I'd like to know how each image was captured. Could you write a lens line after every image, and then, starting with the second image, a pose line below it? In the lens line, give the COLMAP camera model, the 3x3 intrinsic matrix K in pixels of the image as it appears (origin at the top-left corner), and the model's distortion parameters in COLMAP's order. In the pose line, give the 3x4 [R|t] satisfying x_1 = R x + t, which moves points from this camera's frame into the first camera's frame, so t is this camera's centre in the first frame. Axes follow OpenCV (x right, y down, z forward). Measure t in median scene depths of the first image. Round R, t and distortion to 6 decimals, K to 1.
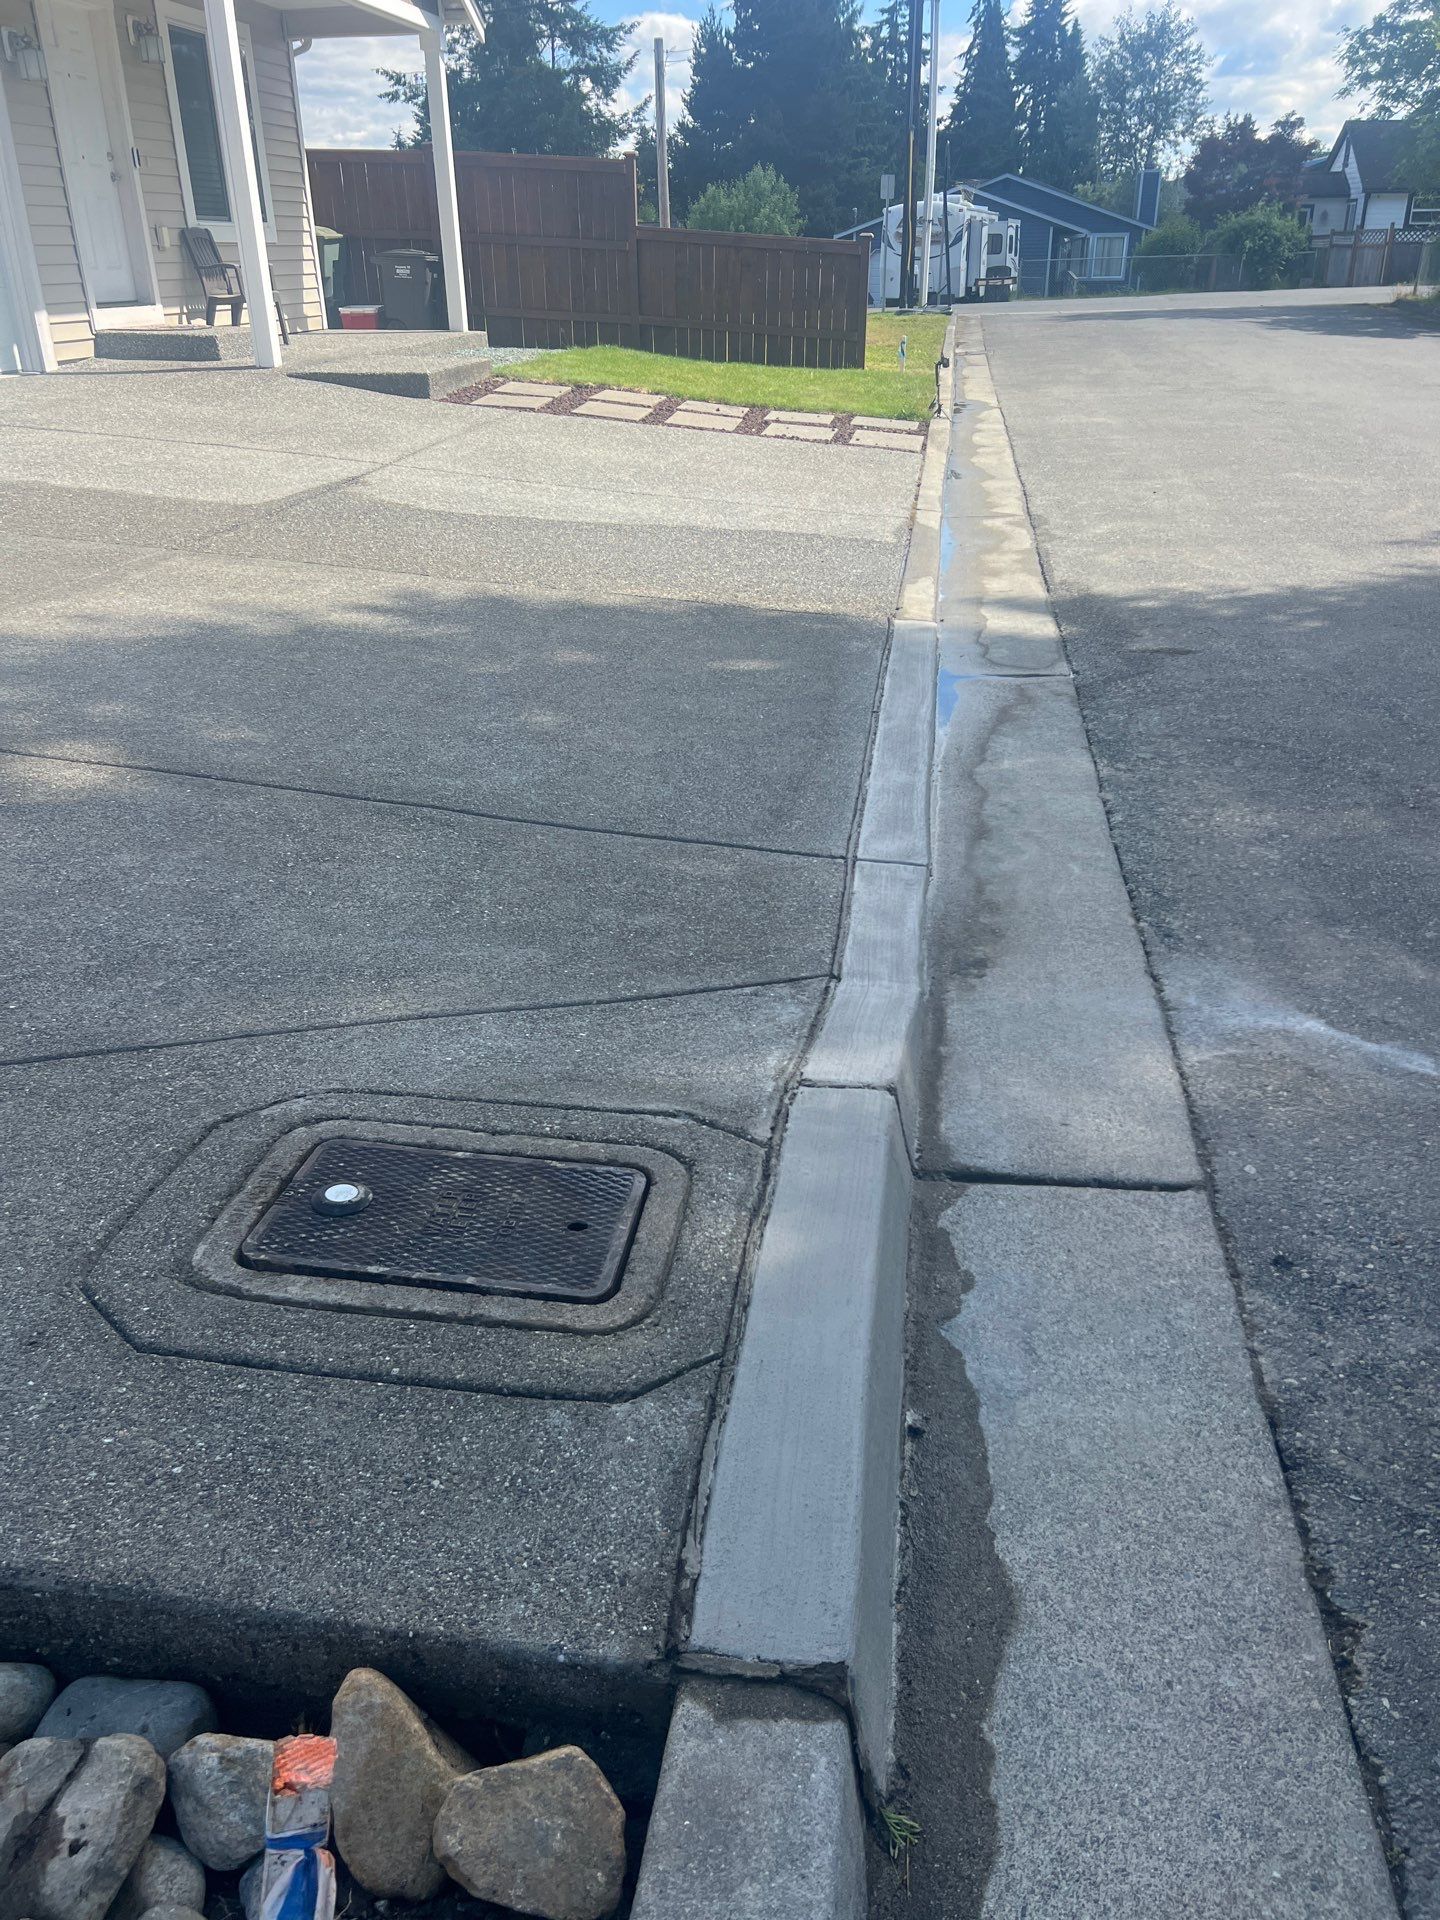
lens RADIAL K [[1438.3, 0, 715.2], [0, 1438.3, 971.0], [0, 0, 1]] dist [0.062867, -0.068843]
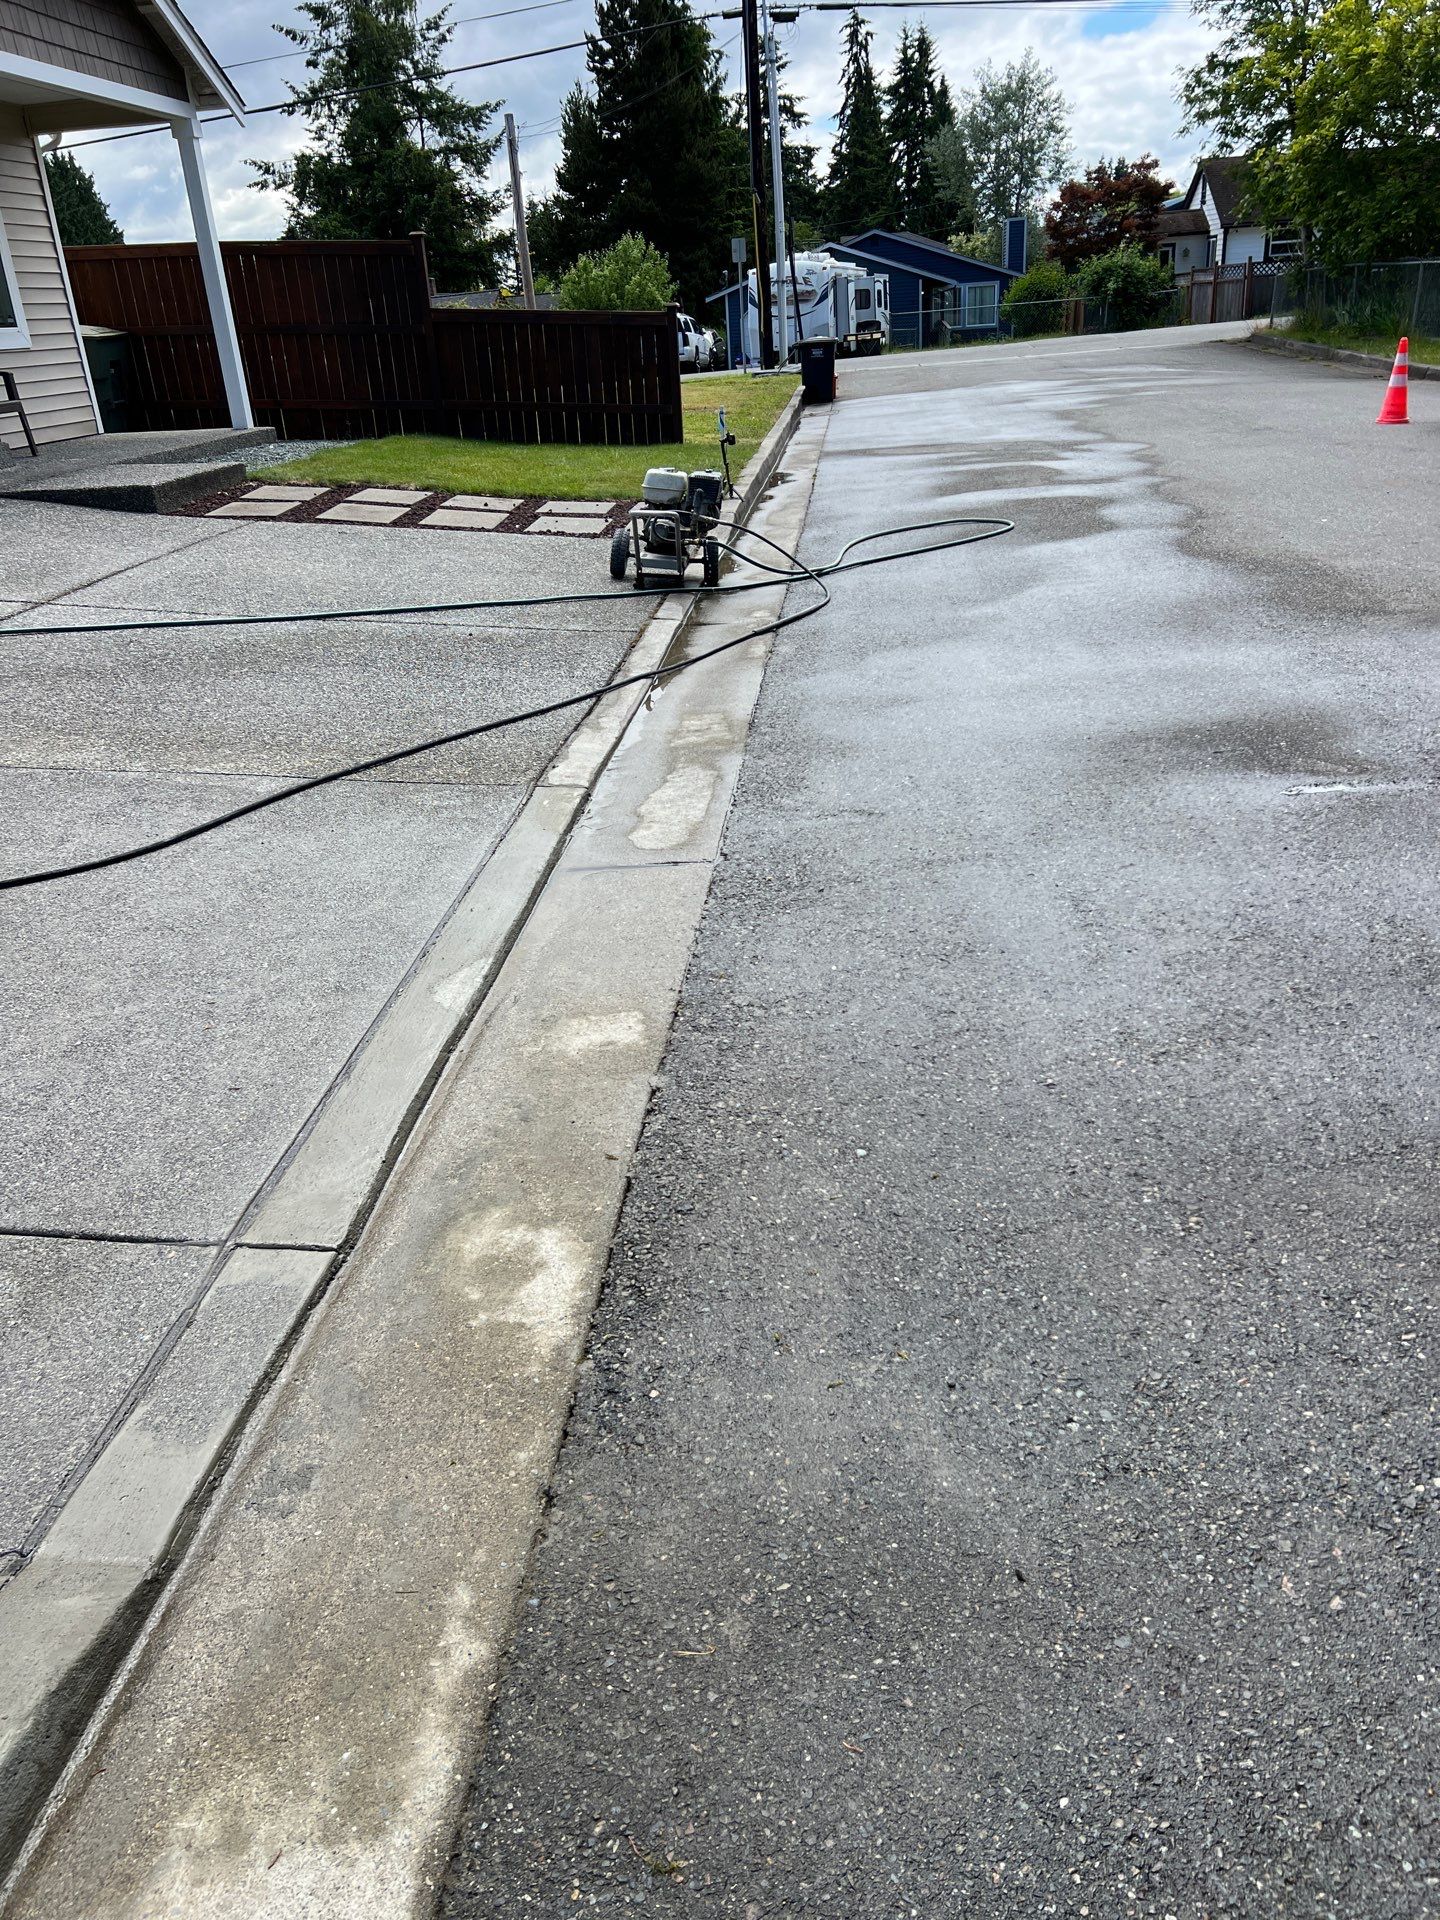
lens RADIAL K [[1442.1, 0, 712.2], [0, 1442.1, 978.5], [0, 0, 1]] dist [0.041451, -0.041305]
pose [[0.996941, -0.070690, 0.033330, 0.088504], [0.071680, 0.996991, -0.029509, -0.048066], [-0.031144, 0.031808, 0.999009, 0.084736]]
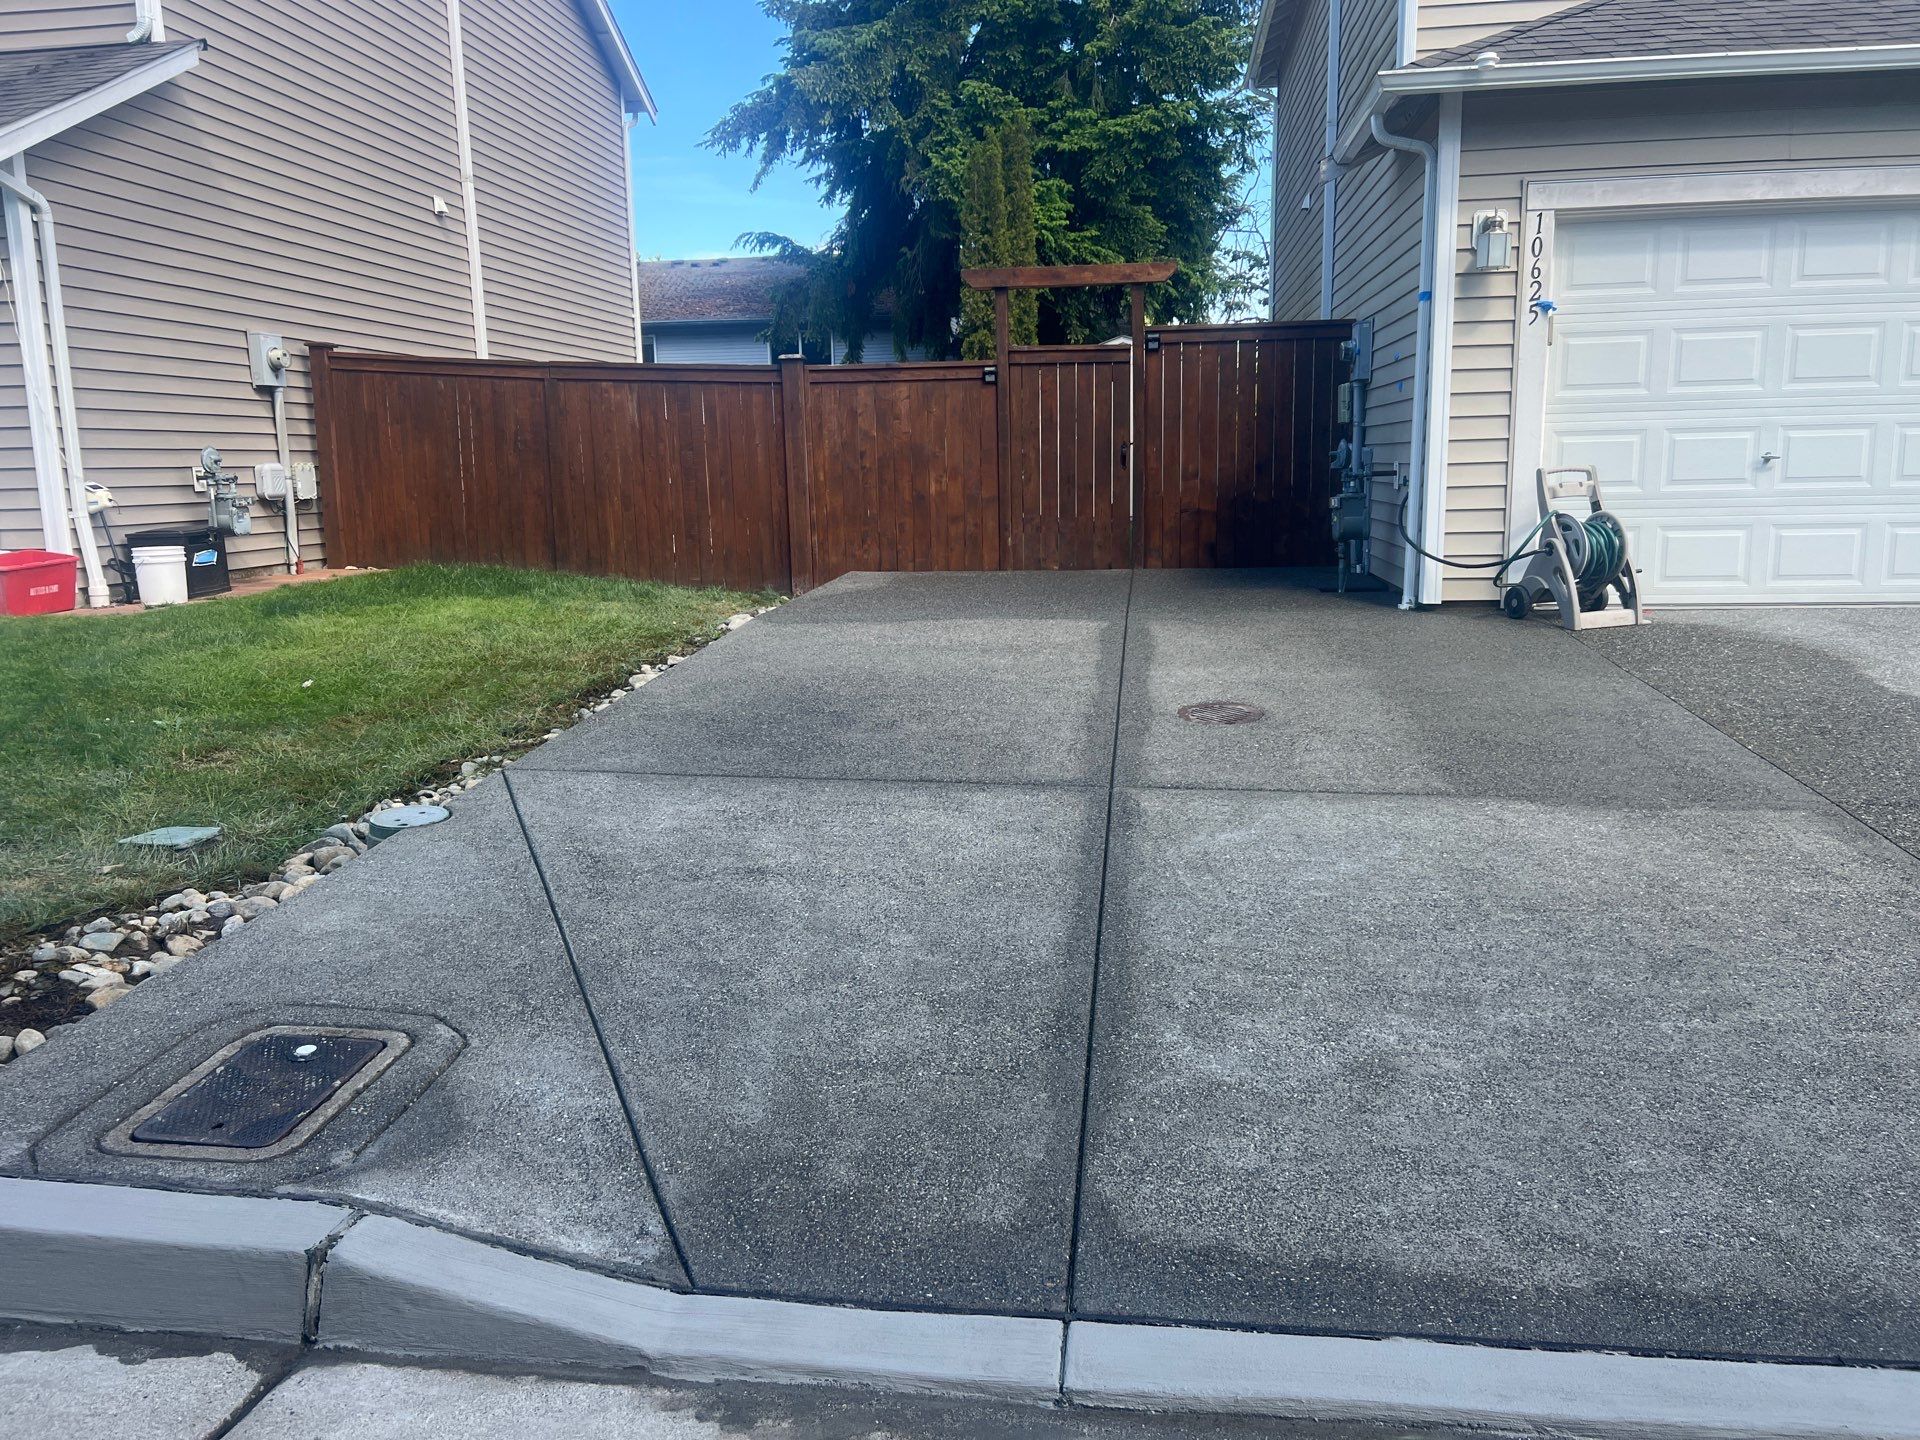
lens RADIAL K [[1438.3, 0, 954.0], [0, 1438.3, 720.4], [0, 0, 1]] dist [0.062867, -0.068843]
pose [[0.018742, 0.186921, -0.982196, 0.211409], [-0.427399, 0.889586, 0.161141, -0.122780], [0.903869, 0.416770, 0.096562, 0.213937]]
